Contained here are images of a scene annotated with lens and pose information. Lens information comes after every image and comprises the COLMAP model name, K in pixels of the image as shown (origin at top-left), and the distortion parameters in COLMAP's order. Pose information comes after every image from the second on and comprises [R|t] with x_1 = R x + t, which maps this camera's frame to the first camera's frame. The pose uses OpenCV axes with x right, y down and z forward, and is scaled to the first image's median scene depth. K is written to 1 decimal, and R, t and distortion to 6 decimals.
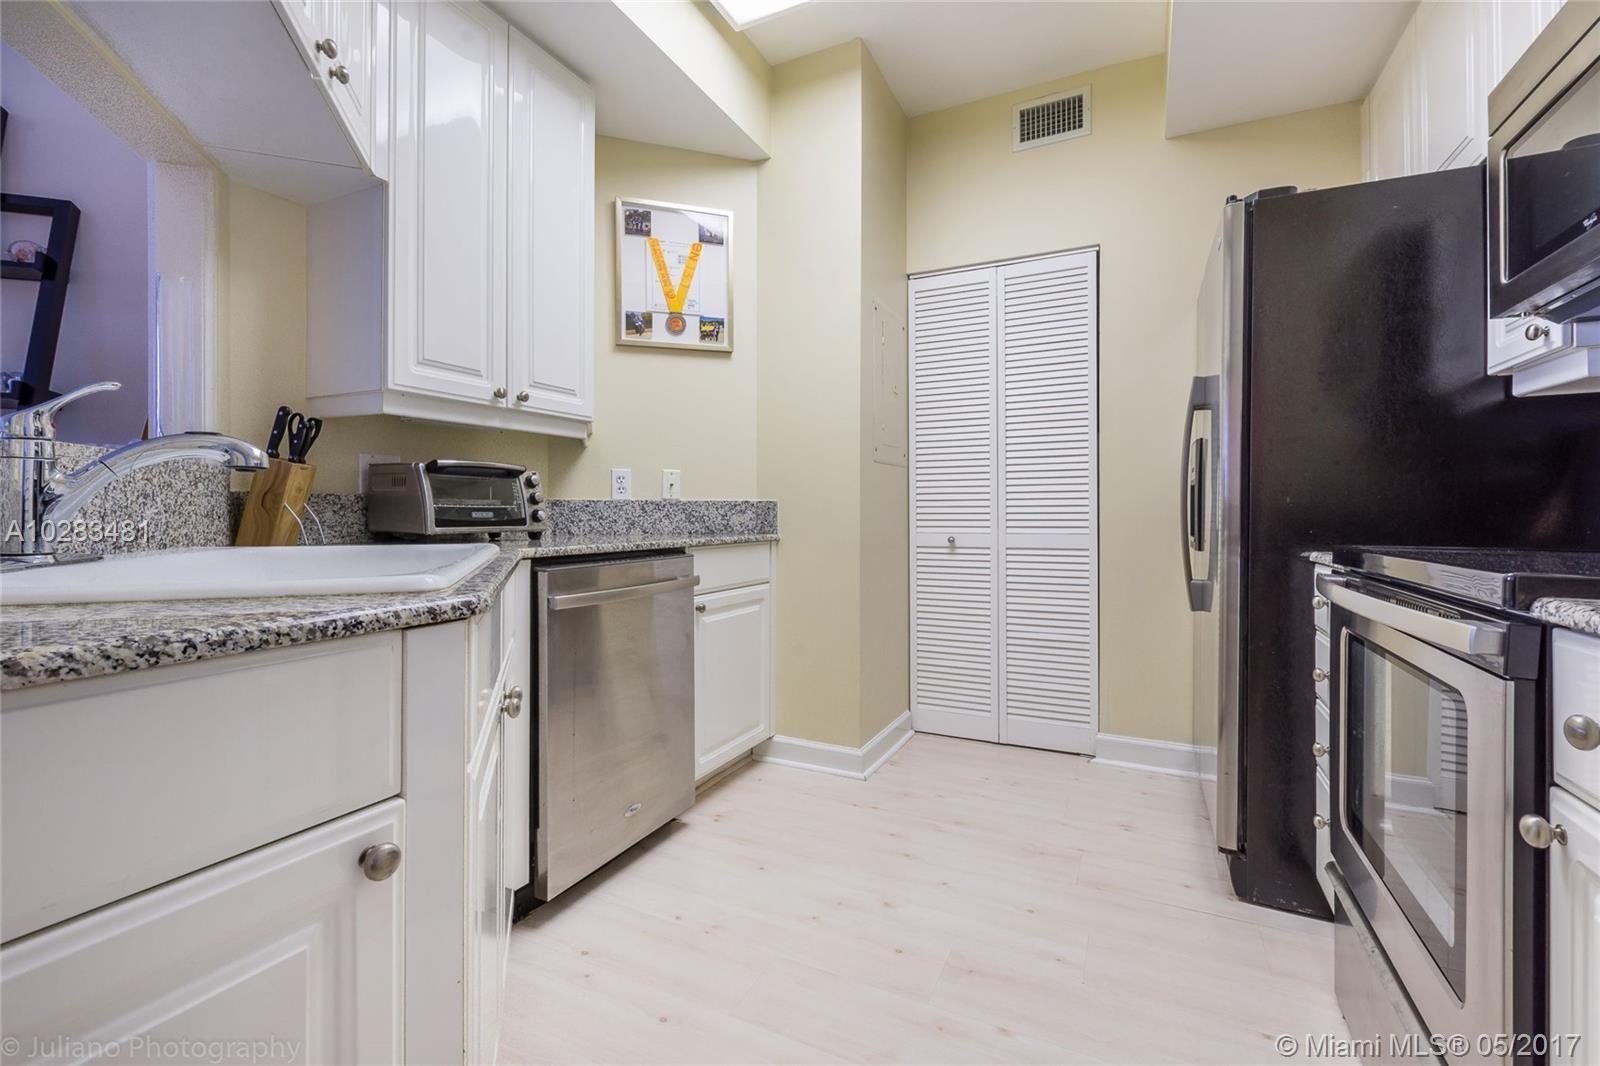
lens RADIAL K [[694.4, 0, 819.1], [0, 694.4, 518.8], [0, 0, 1]] dist [0.001445, -0.000119]
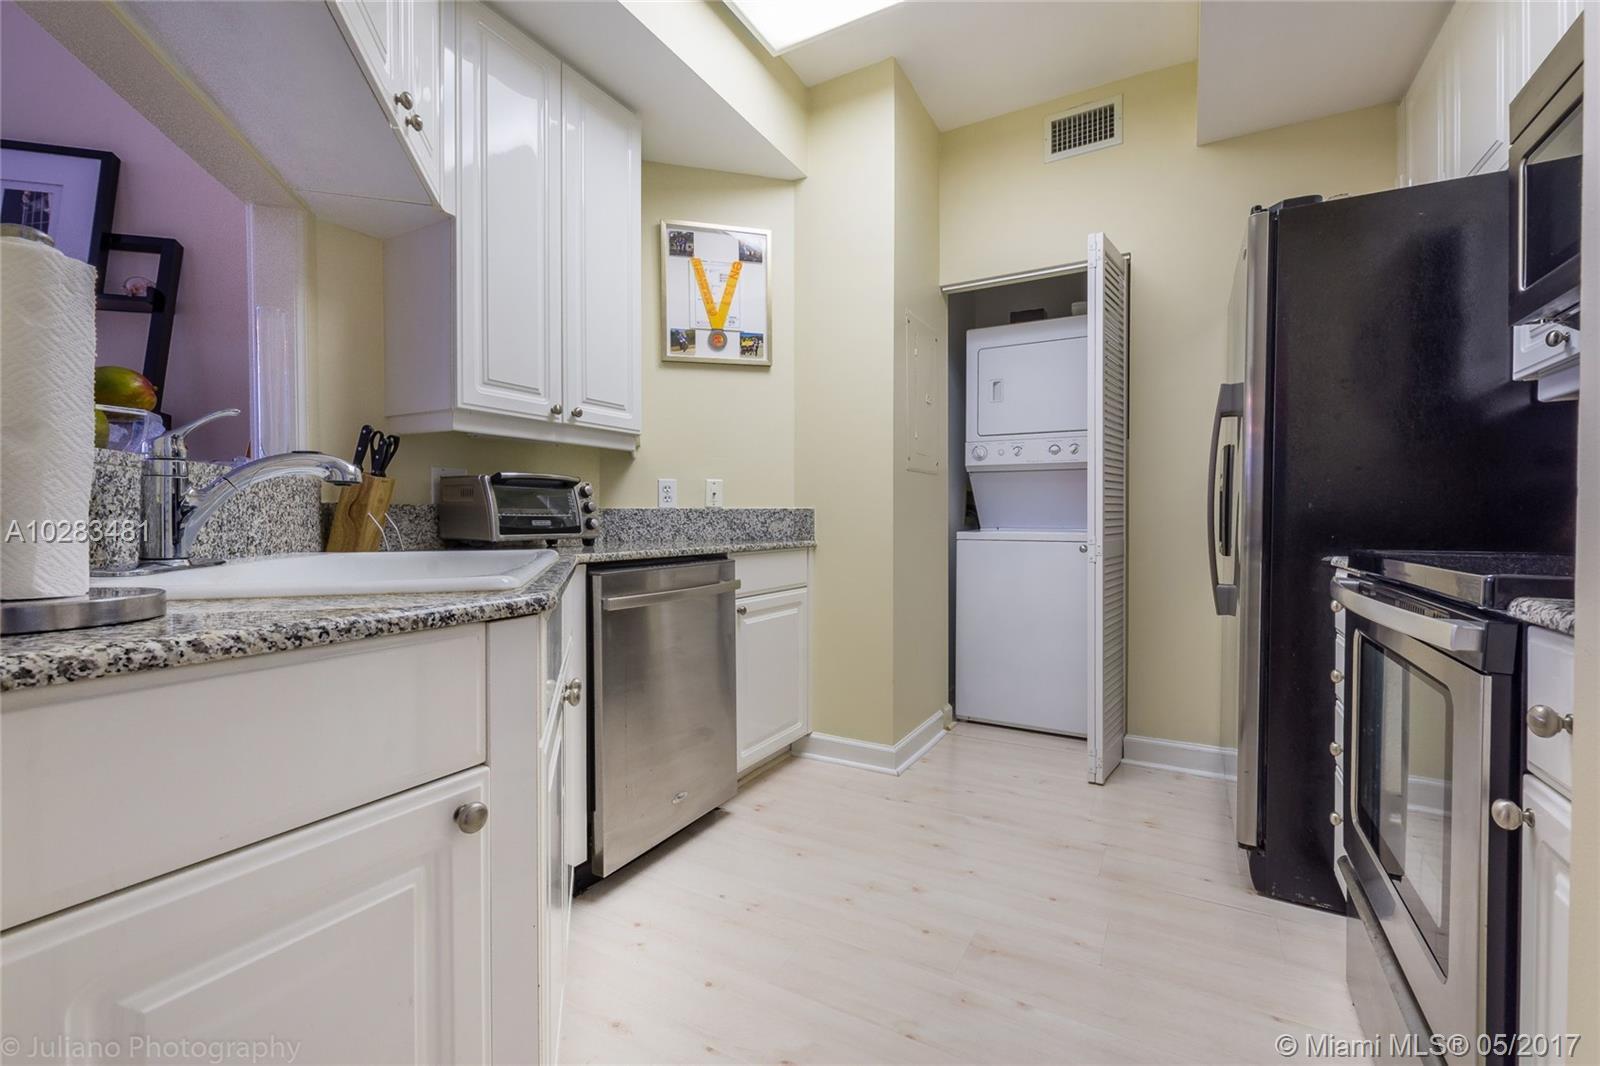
lens RADIAL K [[685.6, 0, 800.0], [0, 685.6, 533.0], [0, 0, 1]] dist [-0.000318, 0.000137]
pose [[0.996301, -0.002686, -0.085886, 0.012516], [0.003615, 0.999937, 0.010661, -0.000236], [0.085852, -0.010932, 0.996248, -0.050532]]
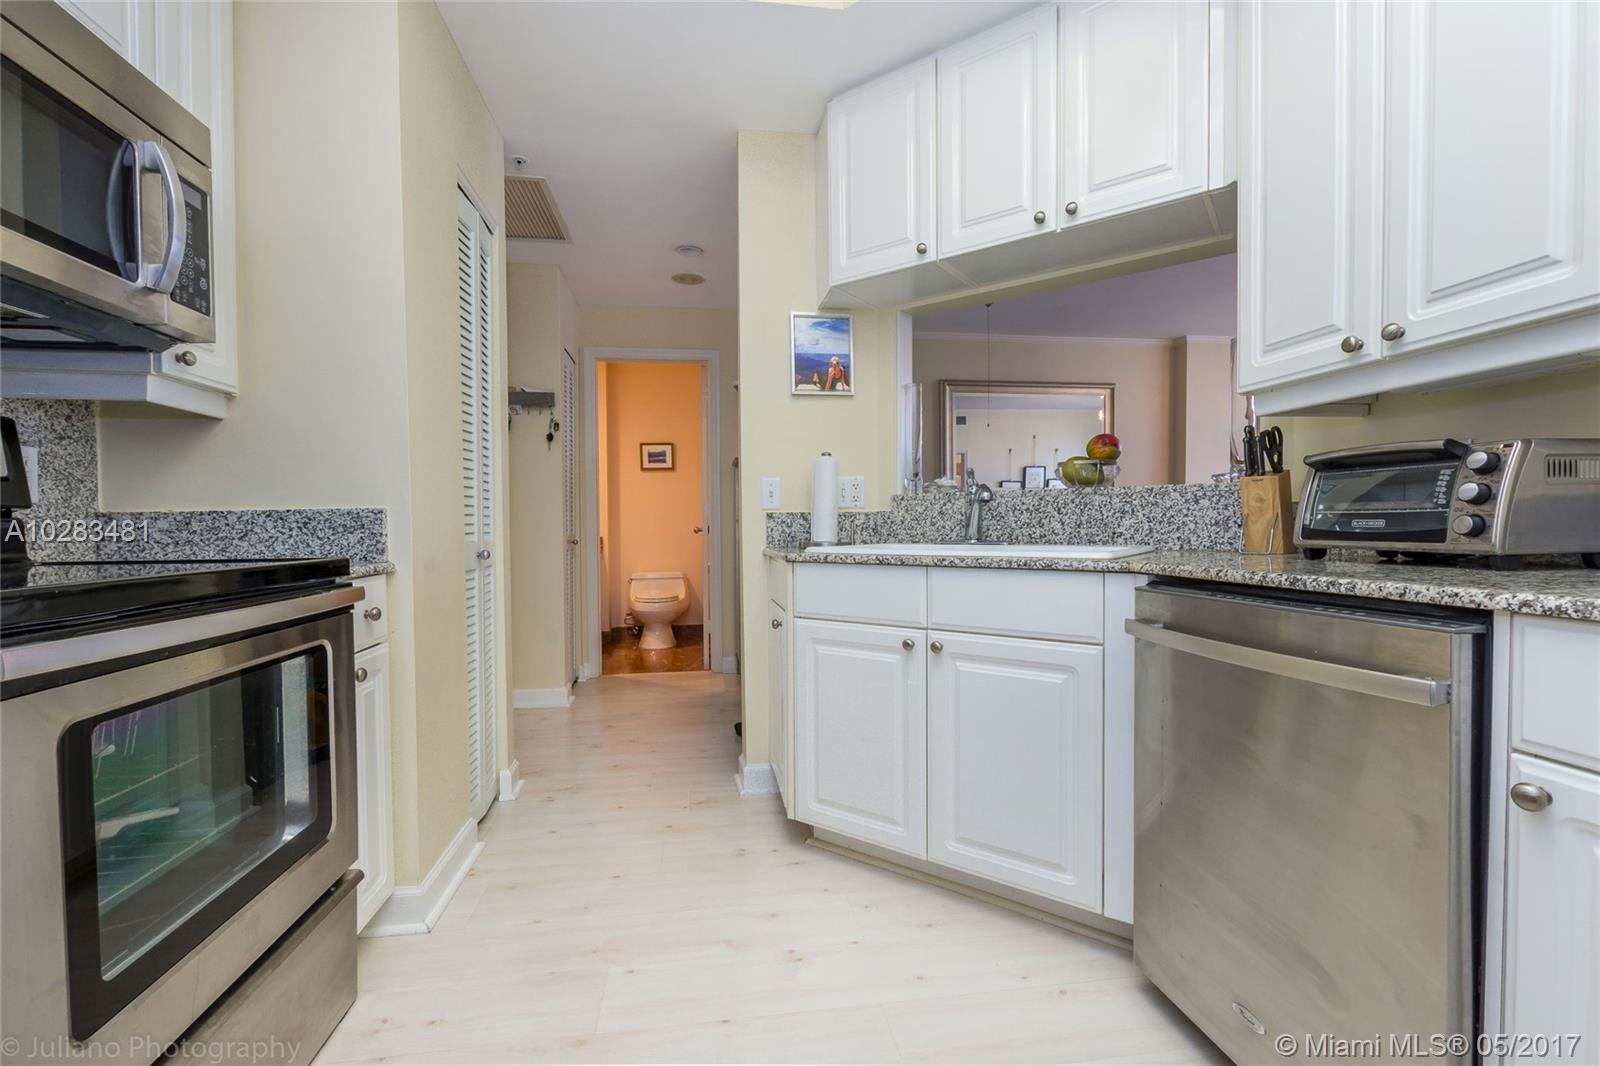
lens RADIAL K [[685.6, 0, 800.0], [0, 685.6, 533.0], [0, 0, 1]] dist [-0.000318, 0.000137]
pose [[-0.831367, 0.010822, -0.555618, 0.719905], [0.000648, 0.999829, 0.018505, -0.017875], [0.555723, 0.015024, -0.831232, 2.483274]]
